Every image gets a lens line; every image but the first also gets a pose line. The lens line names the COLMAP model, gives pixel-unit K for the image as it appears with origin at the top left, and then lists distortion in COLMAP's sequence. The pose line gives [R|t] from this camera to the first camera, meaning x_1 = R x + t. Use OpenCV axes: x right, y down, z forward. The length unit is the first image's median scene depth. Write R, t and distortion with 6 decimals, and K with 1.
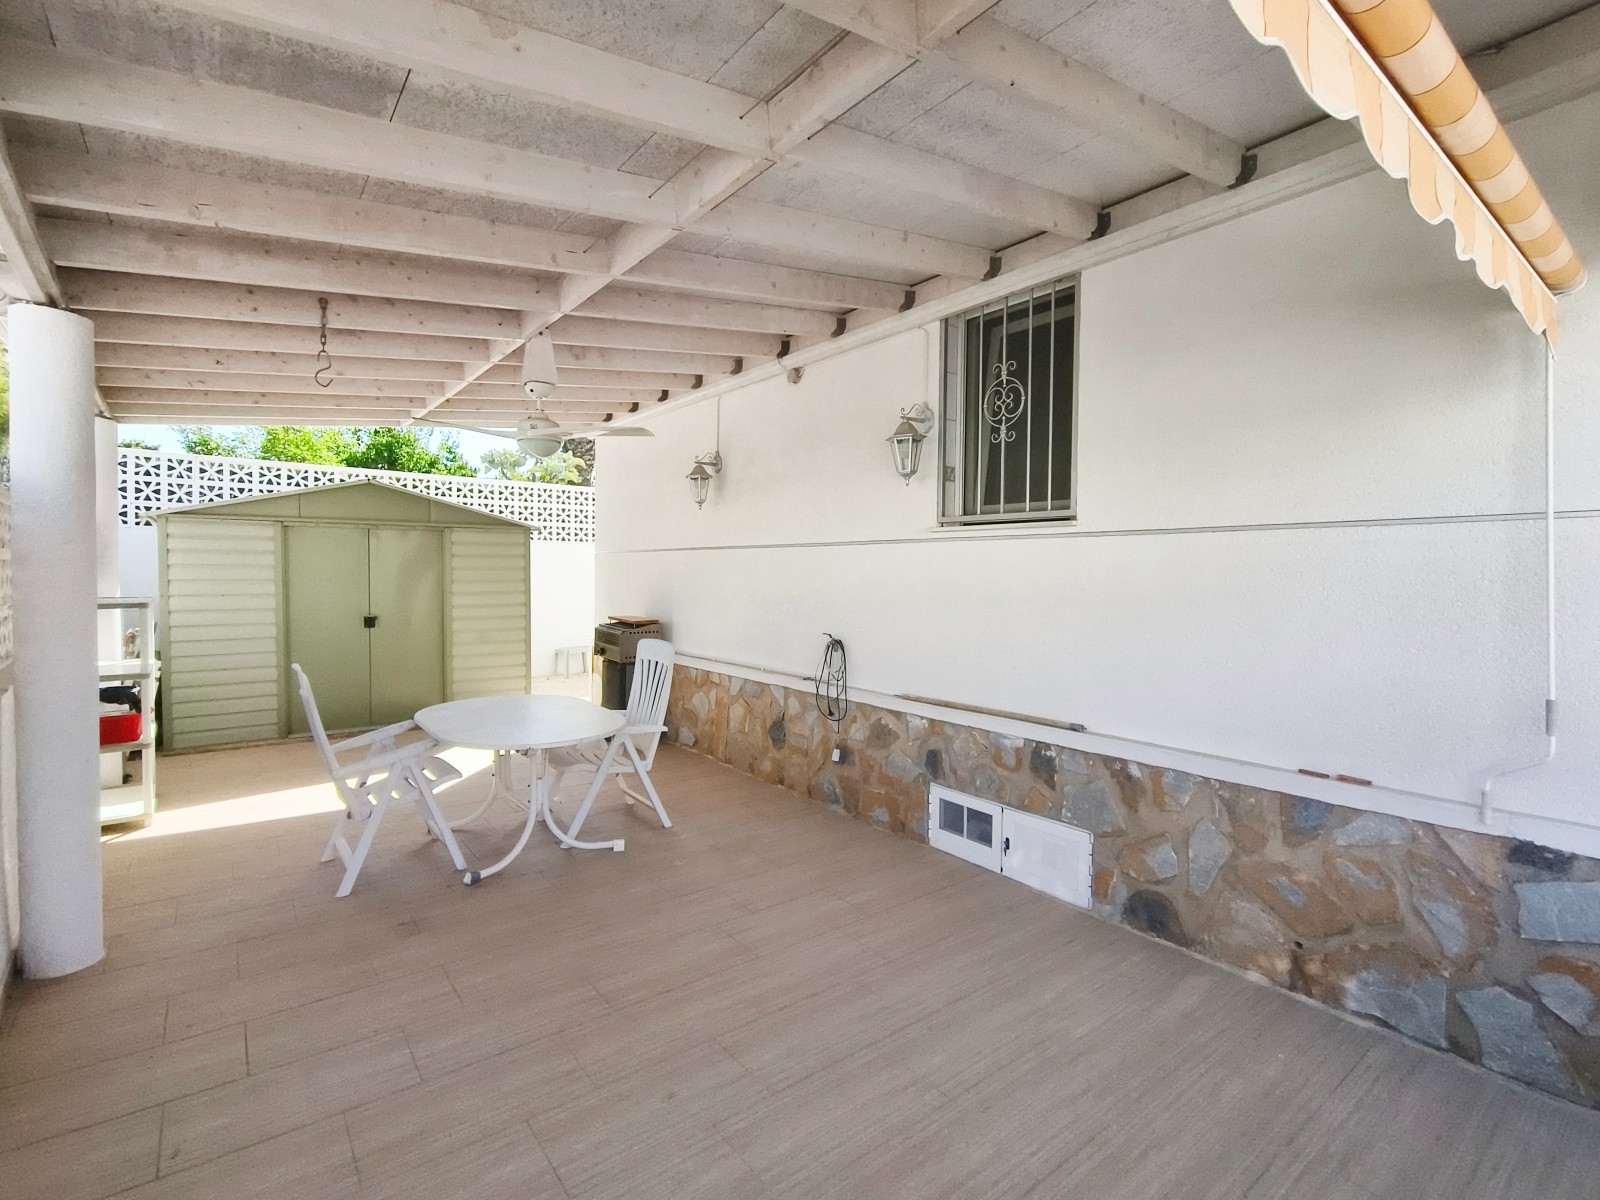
lens RADIAL K [[757.4, 0, 808.8], [0, 757.4, 591.6], [0, 0, 1]] dist [-0.004098, 0.000721]
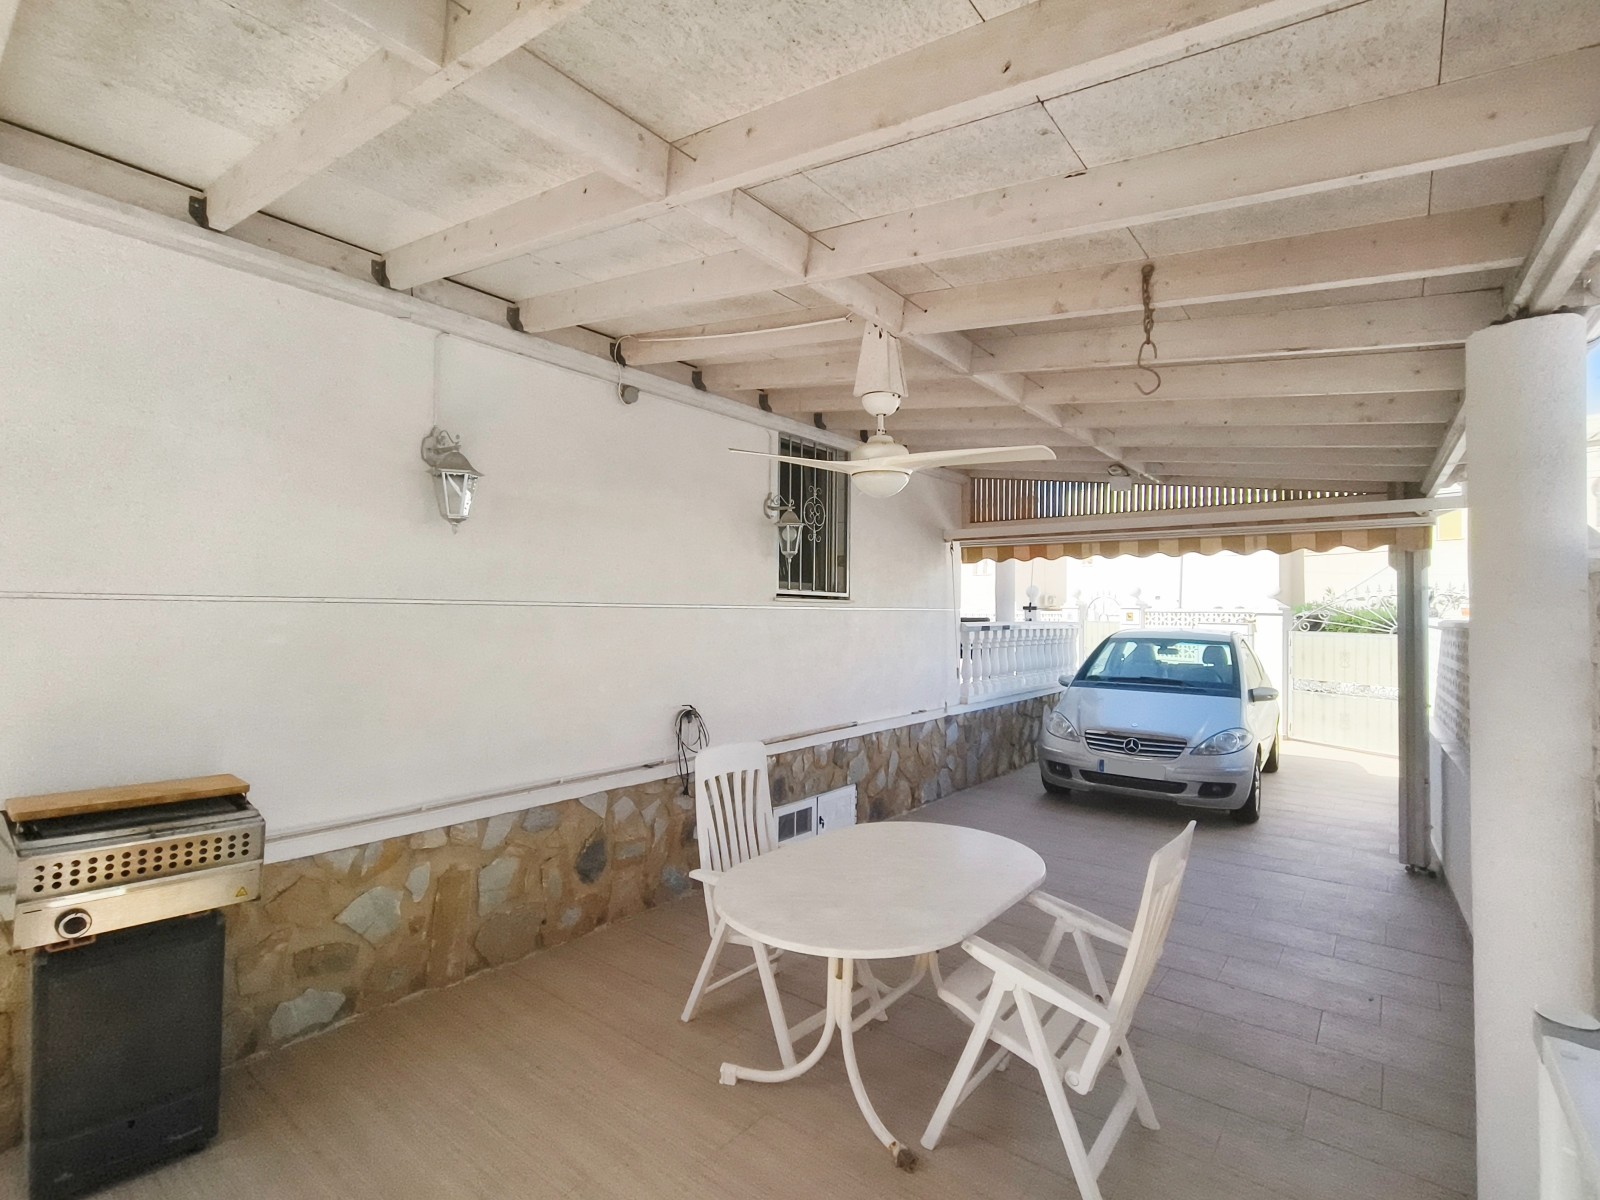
lens RADIAL K [[757.4, 0, 808.8], [0, 757.4, 591.6], [0, 0, 1]] dist [-0.004098, 0.000721]
pose [[-0.233047, 0.014365, 0.972359, -0.912835], [0.018502, 0.999775, -0.010335, -0.070693], [-0.972289, 0.015582, -0.233260, 1.080866]]
